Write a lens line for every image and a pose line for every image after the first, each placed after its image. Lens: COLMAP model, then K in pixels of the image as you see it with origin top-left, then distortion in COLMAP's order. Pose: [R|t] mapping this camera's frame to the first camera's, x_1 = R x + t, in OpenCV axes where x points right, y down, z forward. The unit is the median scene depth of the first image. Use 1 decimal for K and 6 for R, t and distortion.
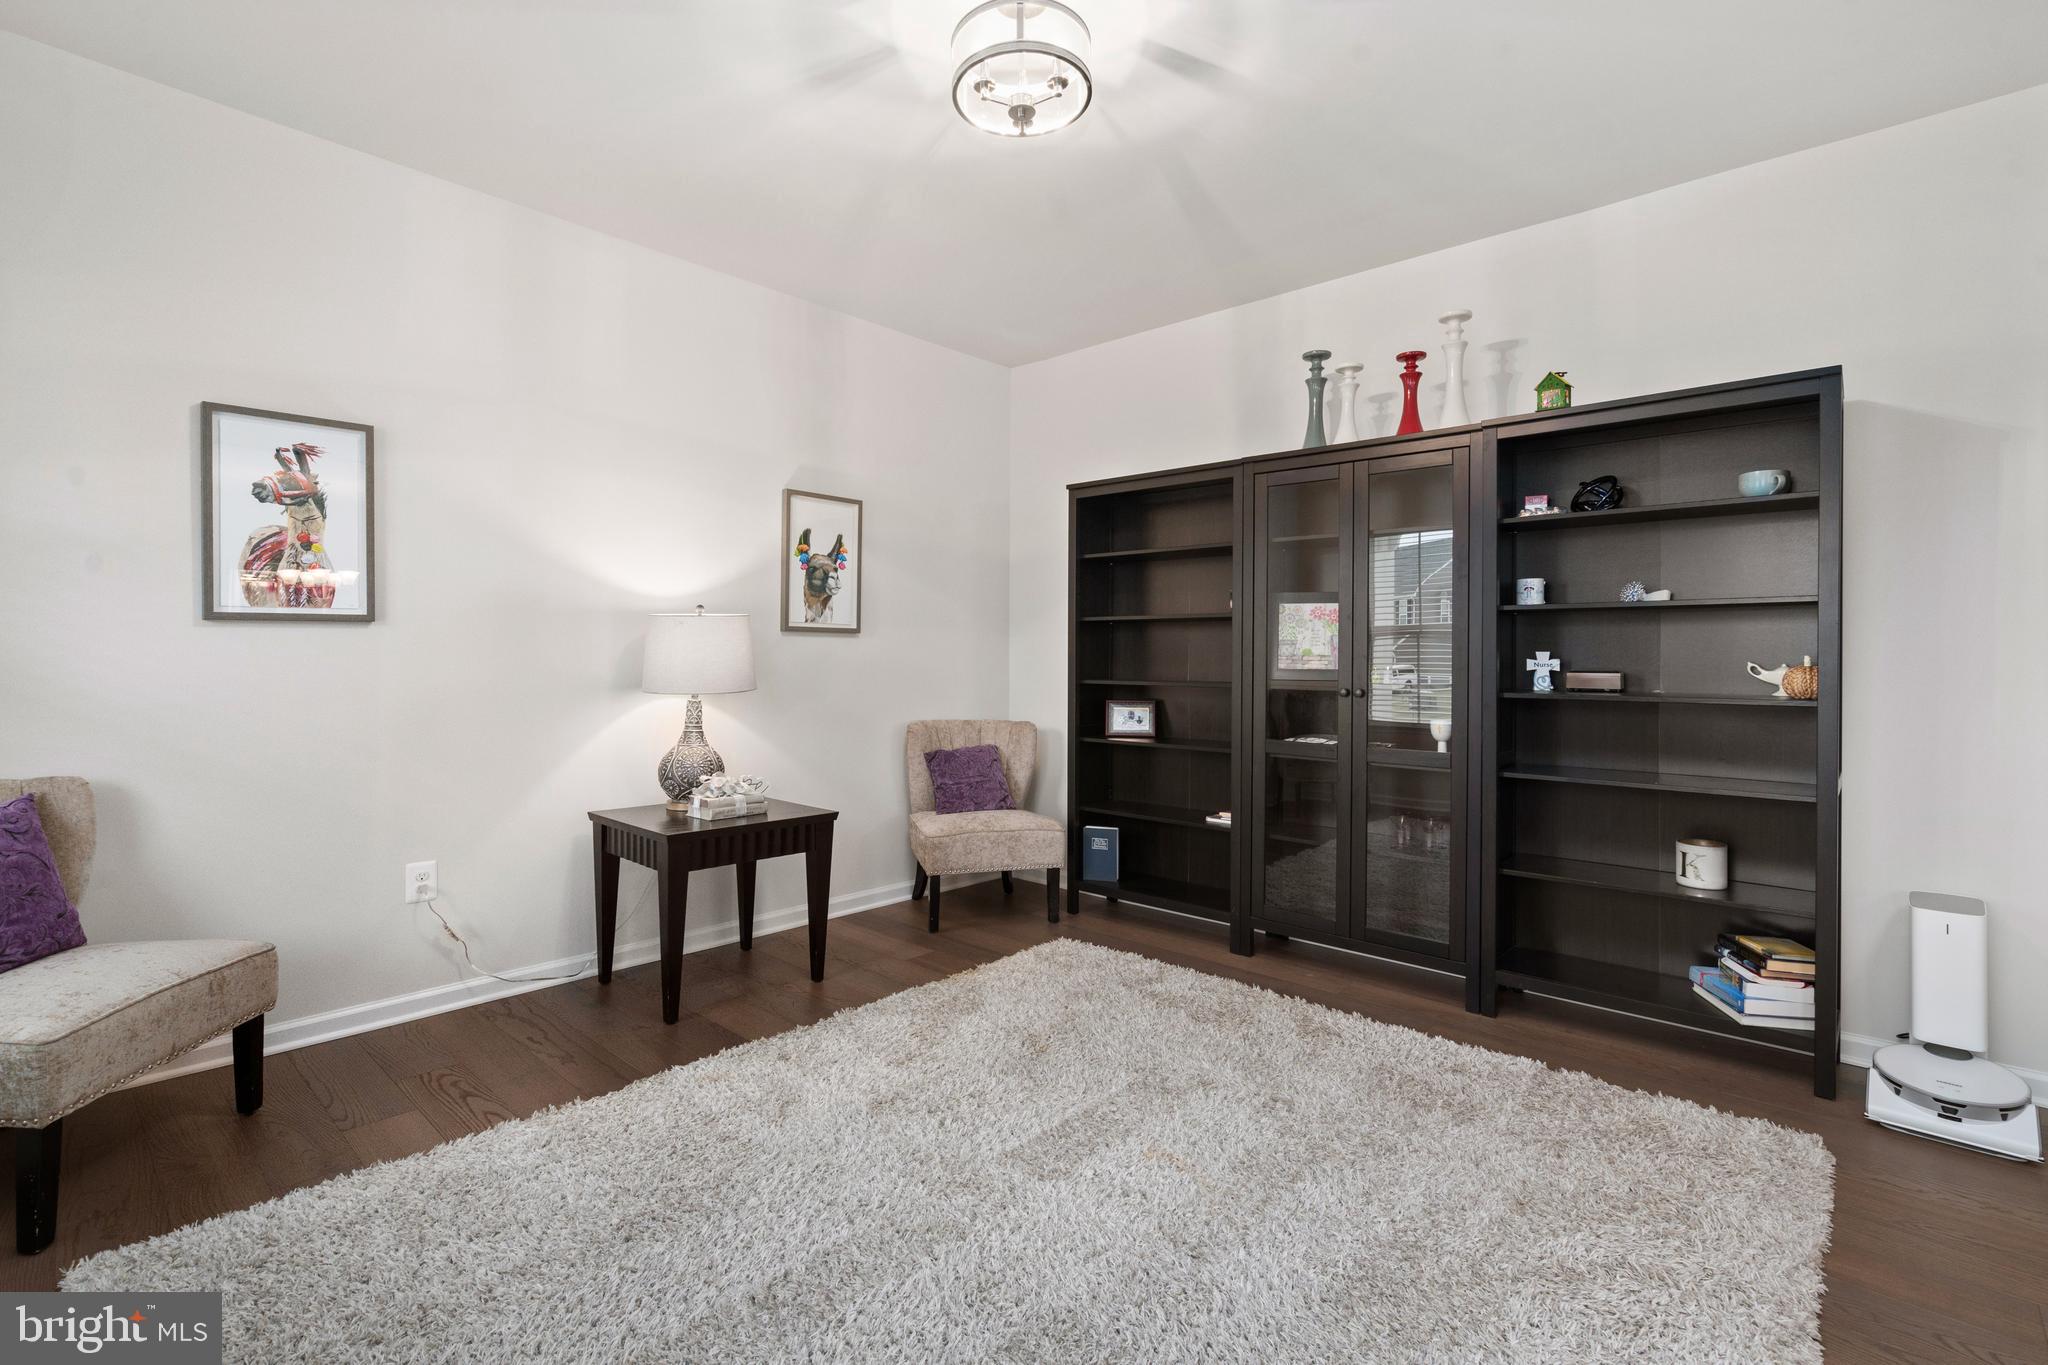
lens RADIAL K [[920.8, 0, 1015.0], [0, 920.8, 661.3], [0, 0, 1]] dist [-0.004210, -0.000475]
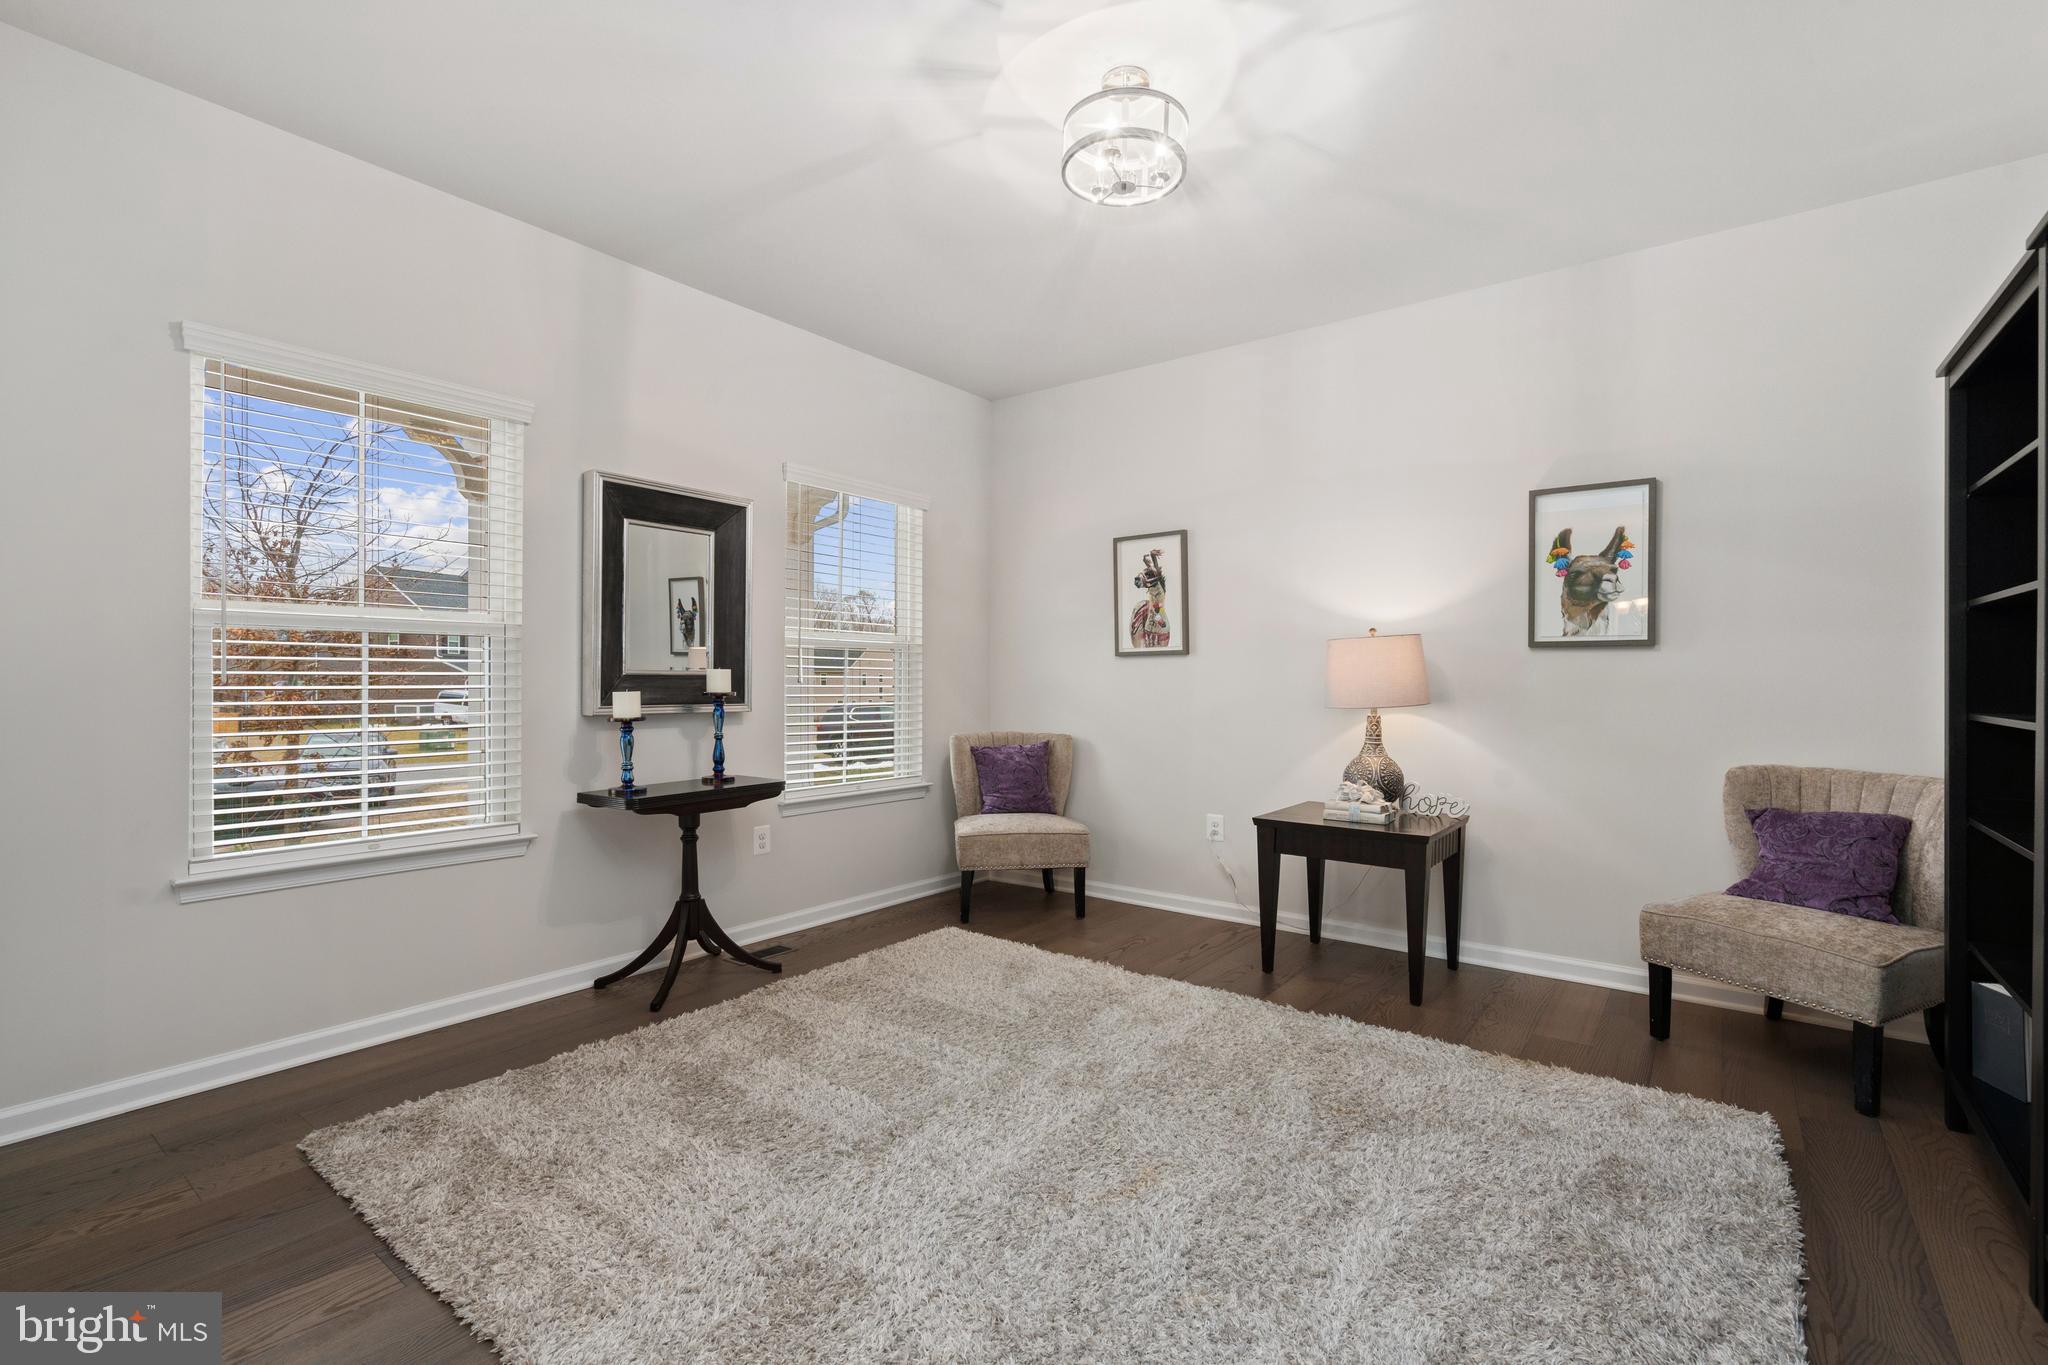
lens RADIAL K [[920.8, 0, 1013.5], [0, 920.8, 685.5], [0, 0, 1]] dist [-0.004210, -0.000475]
pose [[0.095847, 0.004571, -0.995386, 0.604899], [-0.006832, 0.999969, 0.003934, 0.004724], [0.995373, 0.006424, 0.095875, 0.401322]]
